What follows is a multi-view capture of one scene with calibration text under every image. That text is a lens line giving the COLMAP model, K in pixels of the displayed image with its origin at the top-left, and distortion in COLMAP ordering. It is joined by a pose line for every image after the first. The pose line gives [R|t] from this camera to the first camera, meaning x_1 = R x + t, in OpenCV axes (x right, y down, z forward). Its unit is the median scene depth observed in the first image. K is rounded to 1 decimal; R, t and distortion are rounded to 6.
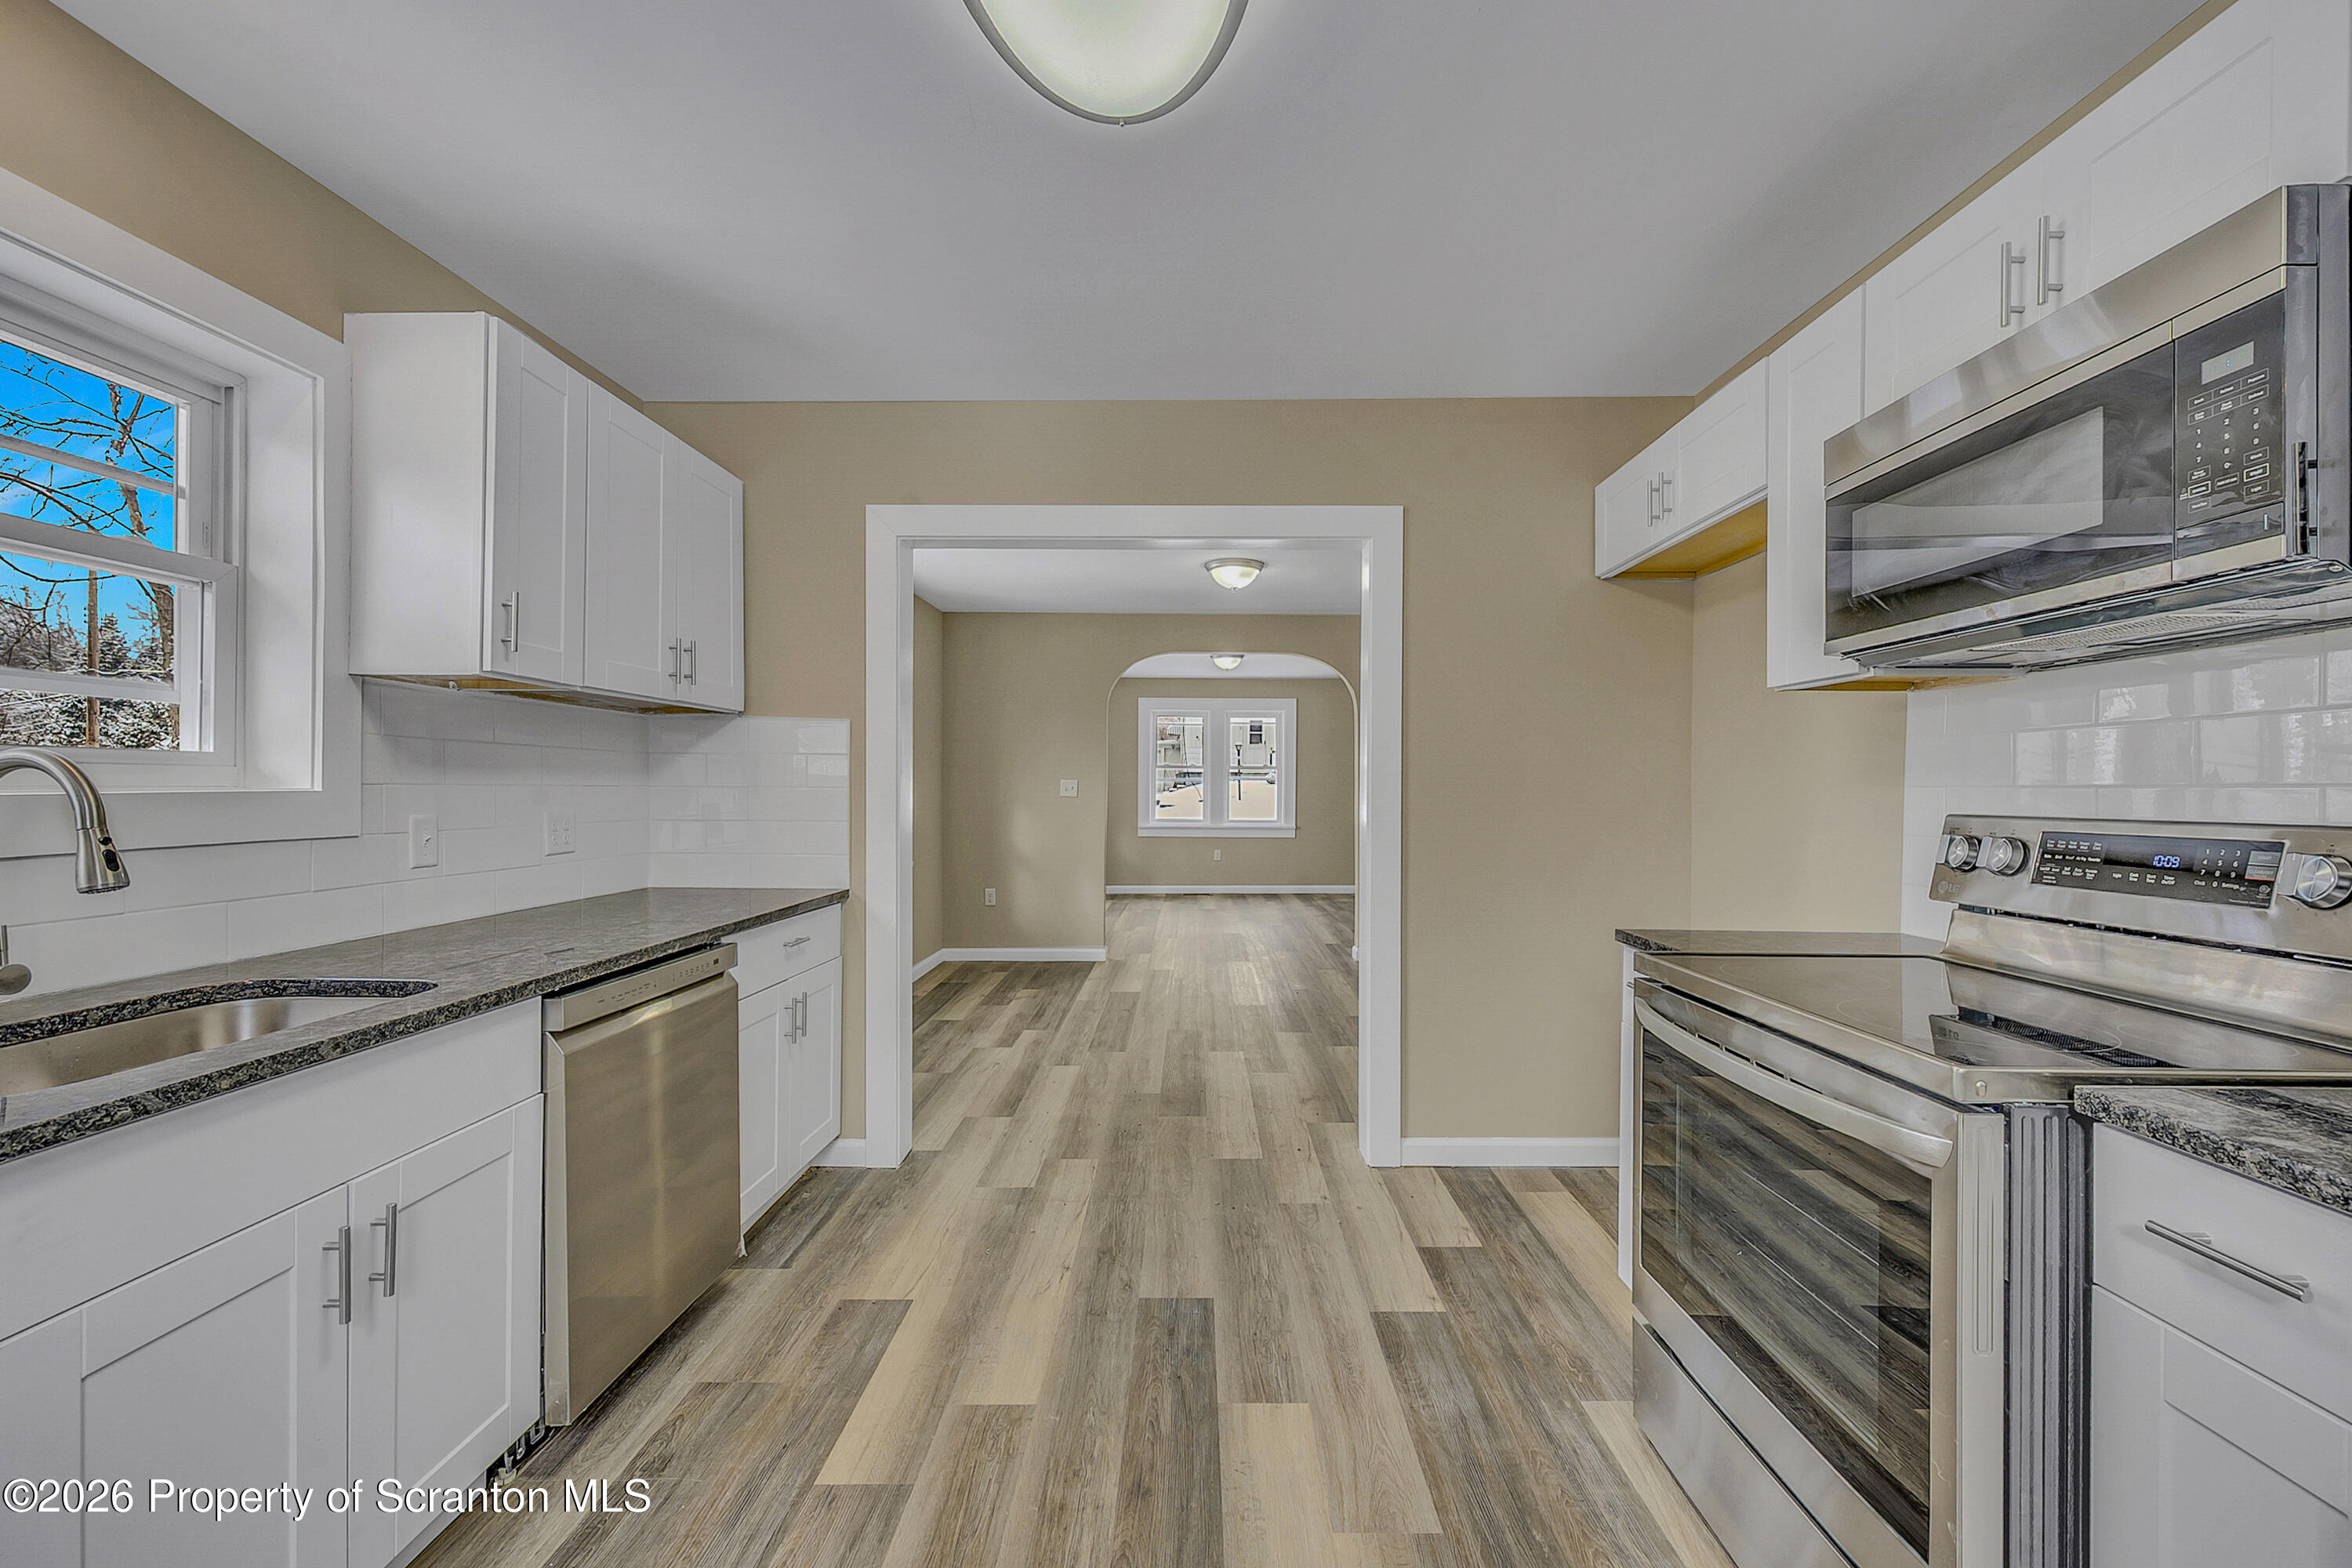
lens RADIAL K [[1001.2, 0, 1183.6], [0, 1001.2, 789.2], [0, 0, 1]] dist [0.006987, 0.000534]
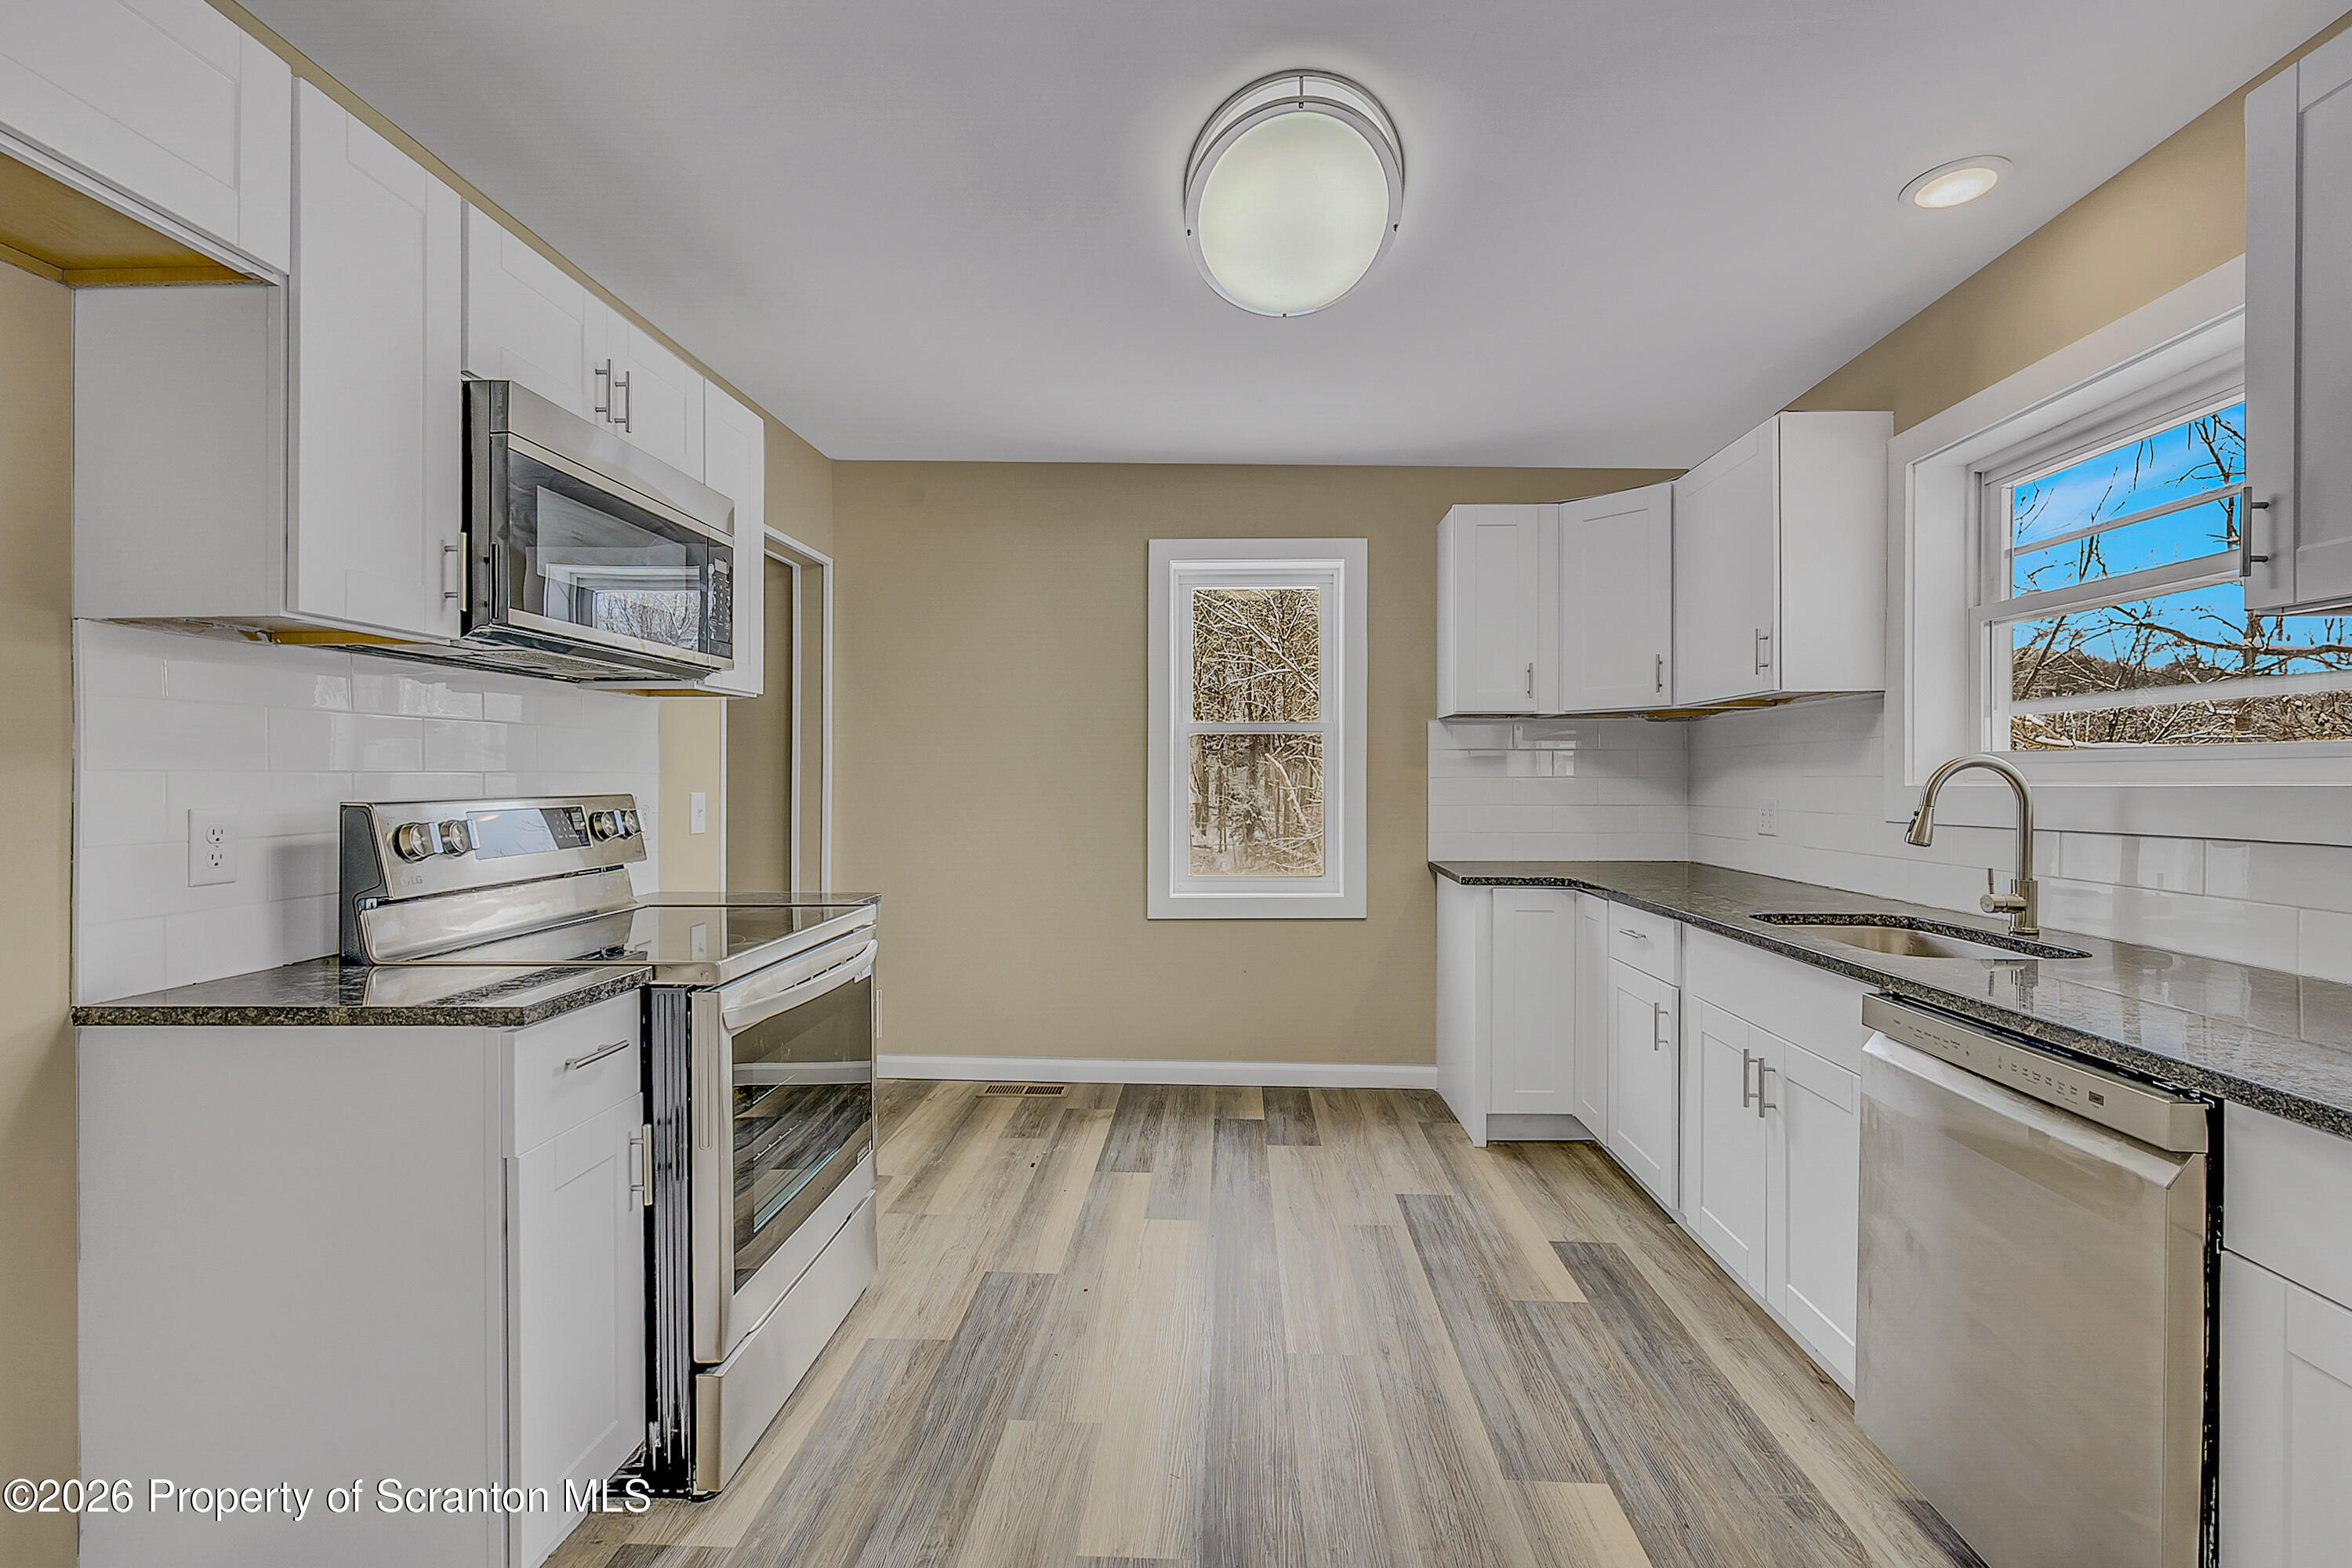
lens RADIAL K [[1001.2, 0, 1185.0], [0, 1001.2, 805.1], [0, 0, 1]] dist [0.006987, 0.000534]
pose [[-0.999319, -0.005933, 0.036407, 0.014745], [-0.004726, 0.999439, 0.033158, -0.005433], [-0.036583, 0.032963, -0.998787, 1.913445]]
